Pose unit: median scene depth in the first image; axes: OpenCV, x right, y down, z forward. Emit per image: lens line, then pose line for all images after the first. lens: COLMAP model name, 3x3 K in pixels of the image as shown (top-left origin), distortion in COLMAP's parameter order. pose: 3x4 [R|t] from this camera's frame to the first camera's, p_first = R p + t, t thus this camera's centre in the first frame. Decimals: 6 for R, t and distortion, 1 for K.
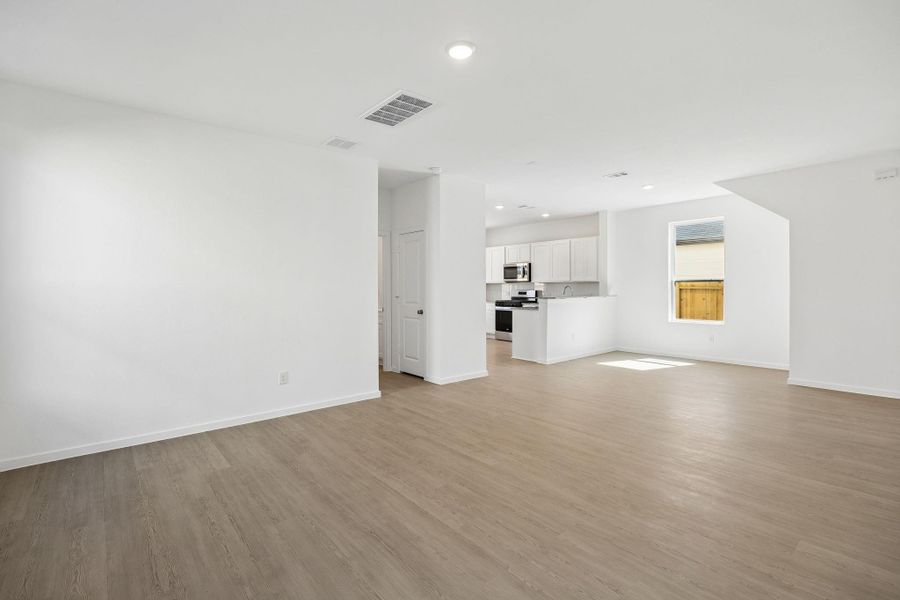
lens RADIAL K [[416.4, 0, 451.7], [0, 416.4, 287.3], [0, 0, 1]] dist [-0.001754, 0.000069]
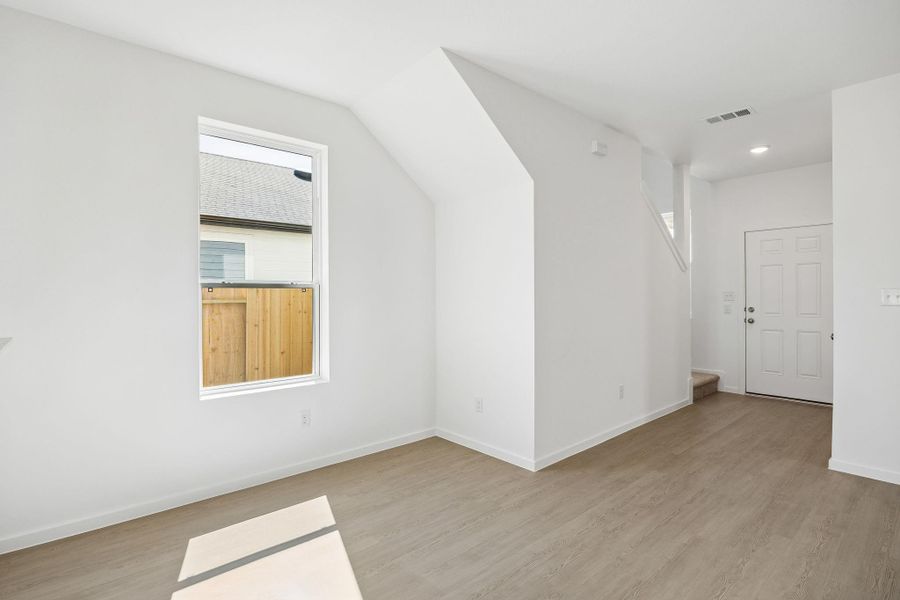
lens RADIAL K [[442.2, 0, 450.0], [0, 442.2, 300.0], [0, 0, 1]] dist [-0.001630, -0.000150]
pose [[-0.010360, -0.008205, 0.999913, 0.335409], [0.003157, 0.999961, 0.008238, -0.008963], [-0.999941, 0.003242, -0.010333, 1.792276]]
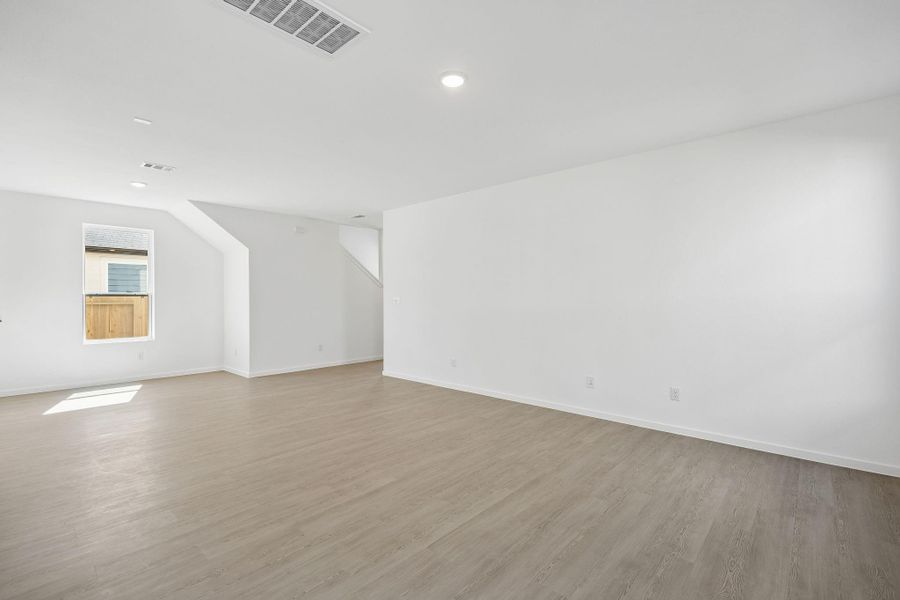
lens RADIAL K [[407.0, 0, 439.9], [0, 407.0, 303.4], [0, 0, 1]] dist [-0.000996, 0.000118]
pose [[-0.110787, -0.005616, 0.993828, -0.785369], [0.004227, 0.999972, 0.006122, 0.000171], [-0.993835, 0.004879, -0.110761, 0.890306]]
